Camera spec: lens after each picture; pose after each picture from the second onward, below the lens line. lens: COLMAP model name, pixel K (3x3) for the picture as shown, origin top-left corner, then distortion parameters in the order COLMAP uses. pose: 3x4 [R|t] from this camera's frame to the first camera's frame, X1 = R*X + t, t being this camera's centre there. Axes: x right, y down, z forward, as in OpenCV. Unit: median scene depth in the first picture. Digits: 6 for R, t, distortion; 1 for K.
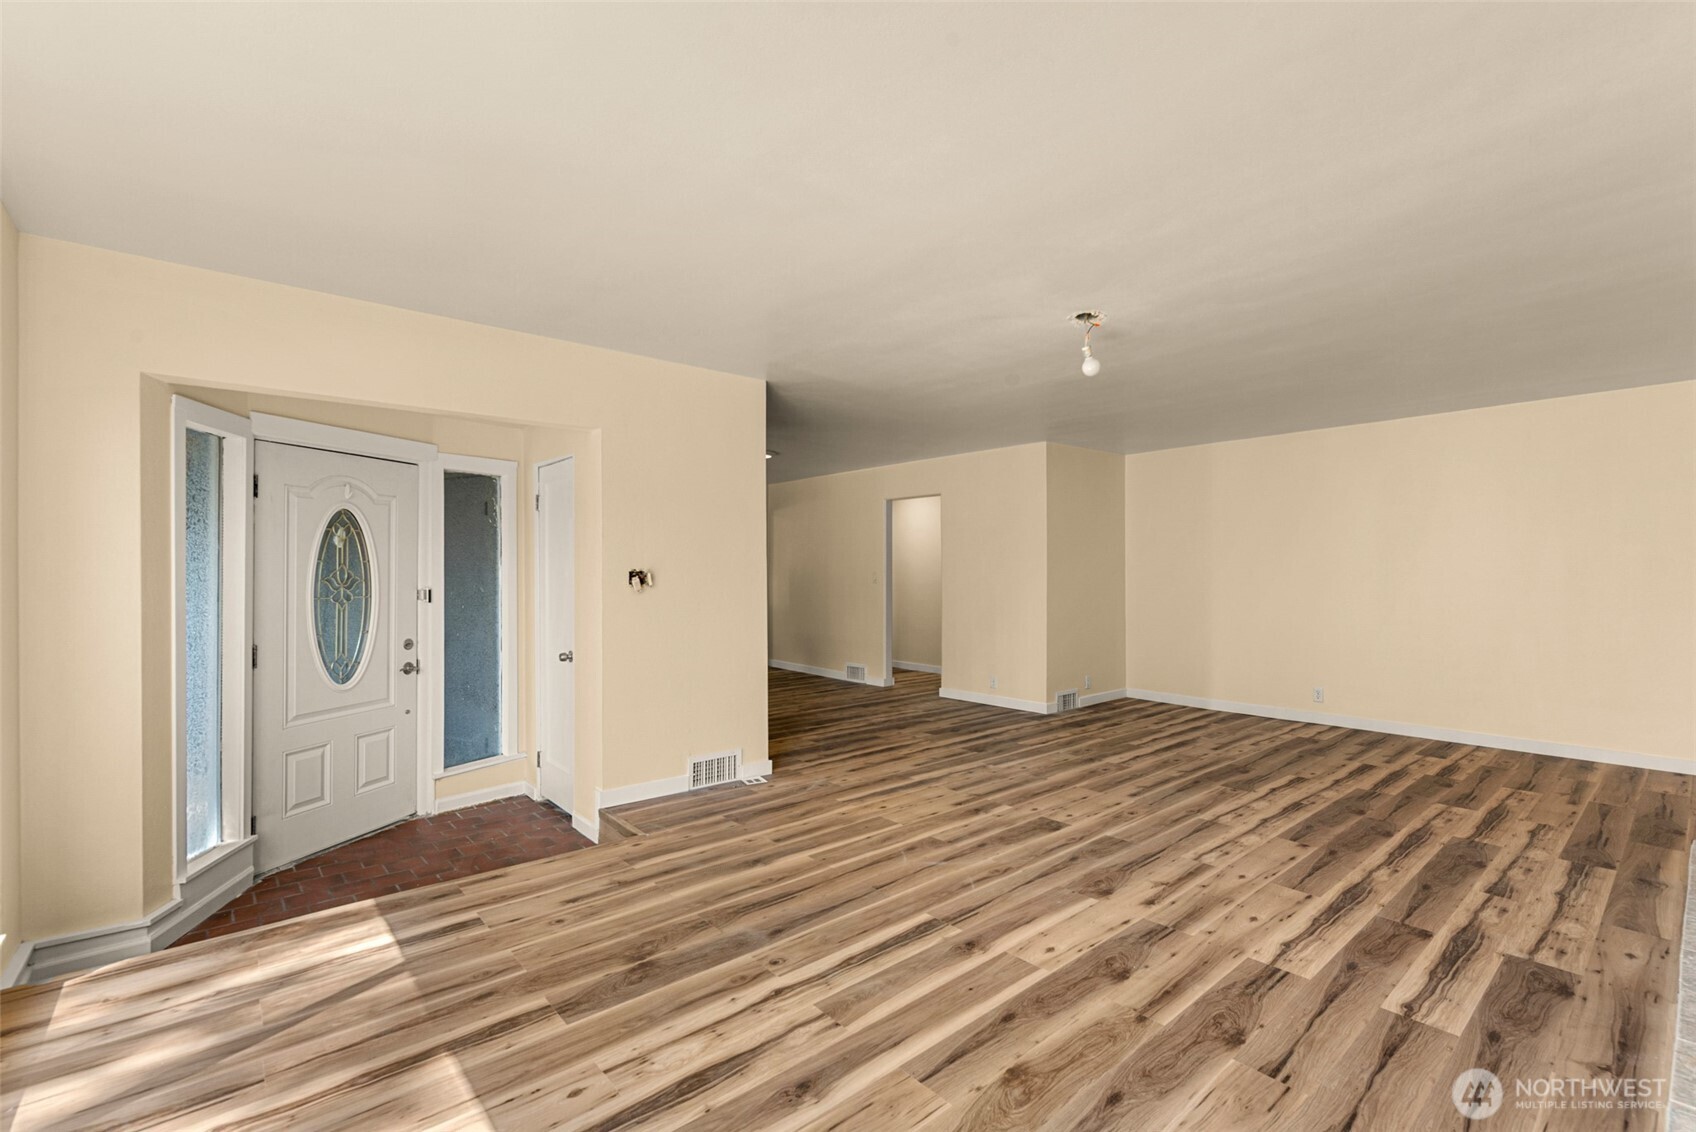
lens RADIAL K [[736.8, 0, 848.0], [0, 736.8, 570.2], [0, 0, 1]] dist [0.000673, 0.000271]
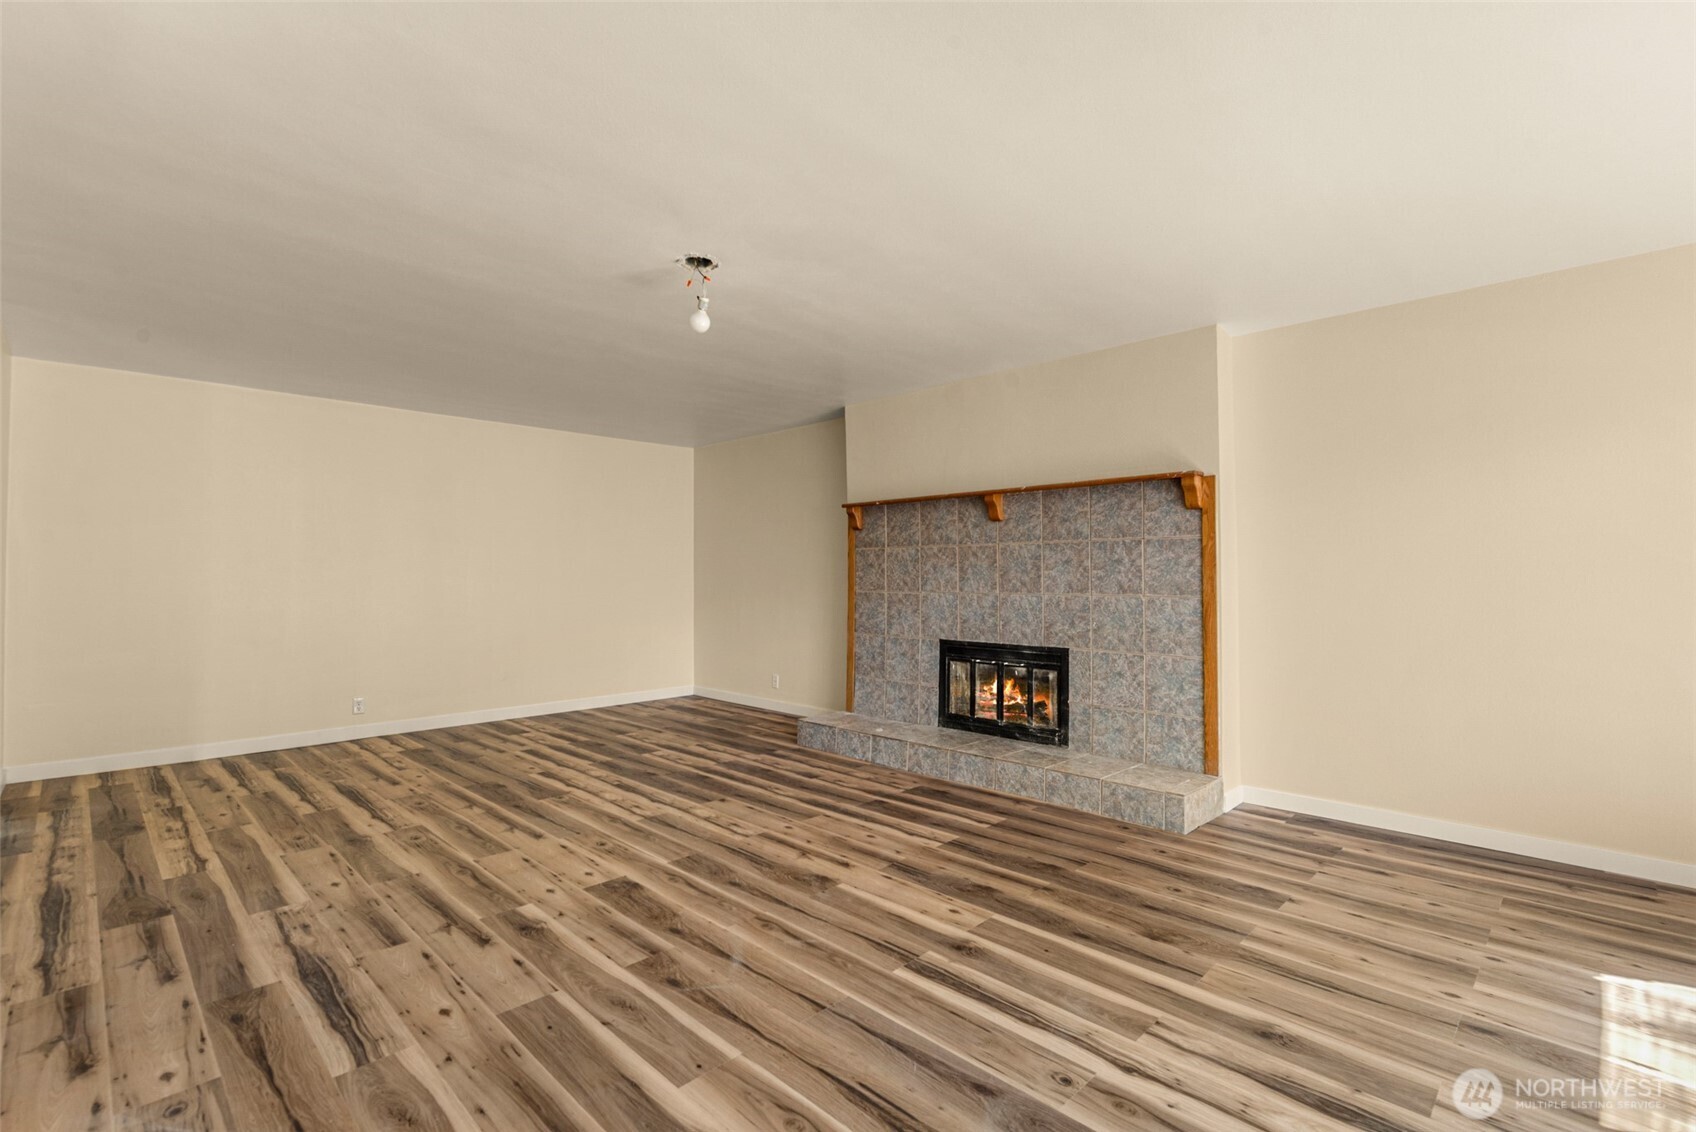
lens RADIAL K [[773.7, 0, 847.7], [0, 773.7, 571.2], [0, 0, 1]] dist [-0.000463, 0.000166]
pose [[-0.085565, 0.008014, 0.996300, -0.618512], [-0.002988, 0.999961, -0.008300, 0.027715], [-0.996328, -0.003687, -0.085538, 0.939109]]
